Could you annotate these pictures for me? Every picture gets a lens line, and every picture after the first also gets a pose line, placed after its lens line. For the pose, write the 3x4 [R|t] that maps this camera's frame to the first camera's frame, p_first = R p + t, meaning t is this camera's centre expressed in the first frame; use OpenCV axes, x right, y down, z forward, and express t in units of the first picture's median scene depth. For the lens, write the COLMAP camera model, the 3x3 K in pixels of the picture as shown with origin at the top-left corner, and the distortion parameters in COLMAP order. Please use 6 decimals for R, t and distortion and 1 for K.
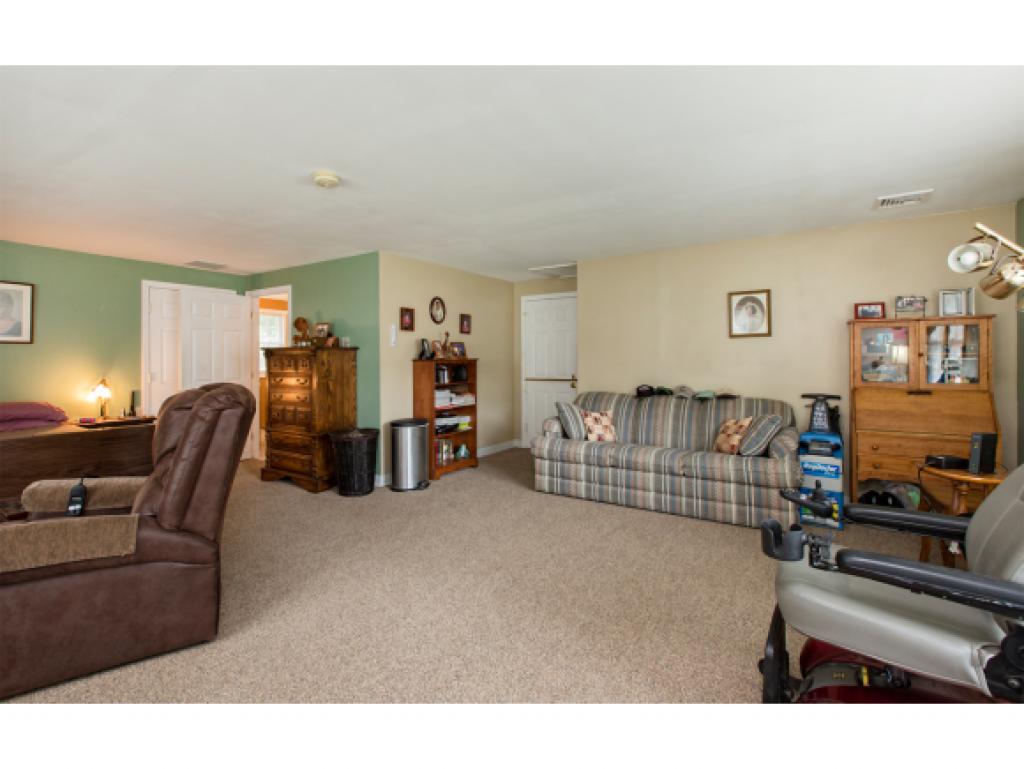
lens RADIAL K [[444.6, 0, 512.2], [0, 444.6, 355.9], [0, 0, 1]] dist [-0.000768, -0.000451]
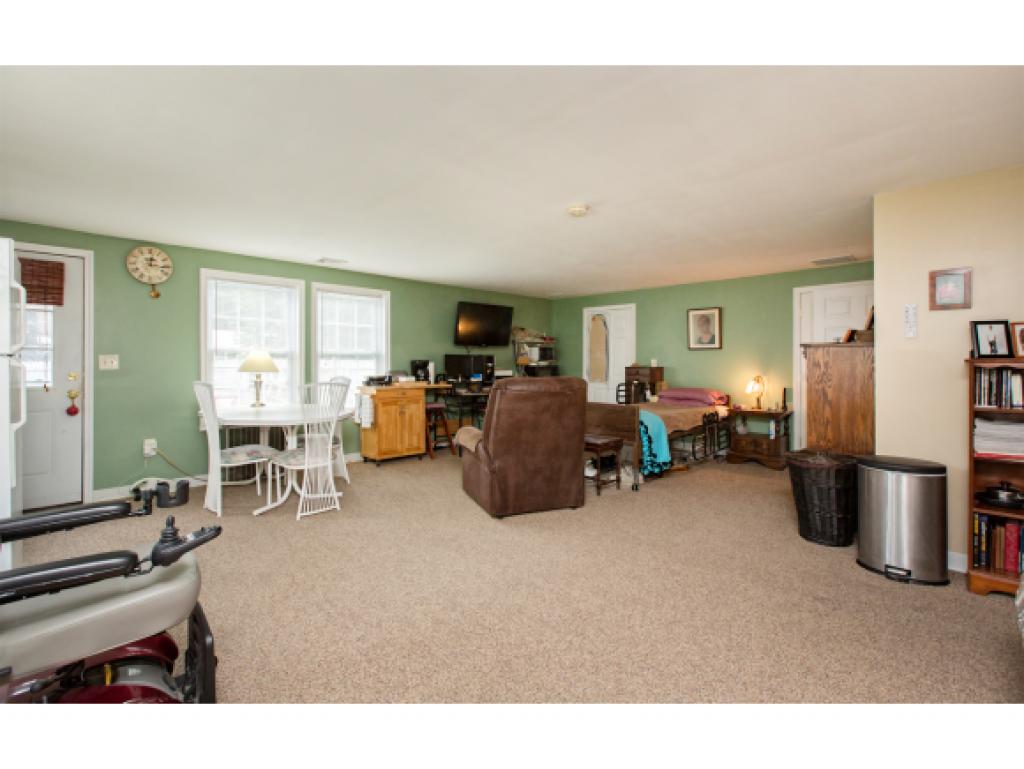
lens RADIAL K [[471.5, 0, 516.4], [0, 471.5, 357.4], [0, 0, 1]] dist [-0.000509, -0.000159]
pose [[-0.212513, -0.006792, -0.977135, 0.507914], [0.009566, 0.999913, -0.009031, 0.005807], [0.977111, -0.011266, -0.212430, 0.648458]]
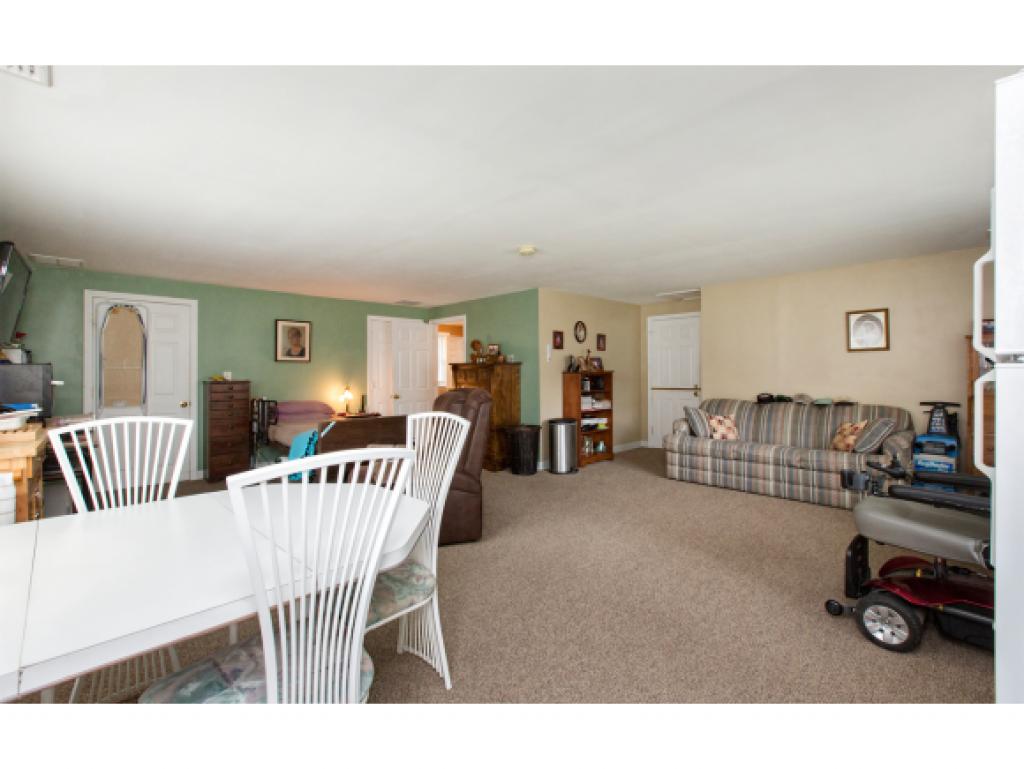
lens RADIAL K [[454.3, 0, 508.8], [0, 454.3, 370.2], [0, 0, 1]] dist [0.003197, -0.000033]
pose [[0.974366, -0.004205, -0.224930, -0.089086], [0.005661, 0.999967, 0.005829, -0.005043], [0.224898, -0.006953, 0.974357, -0.316086]]
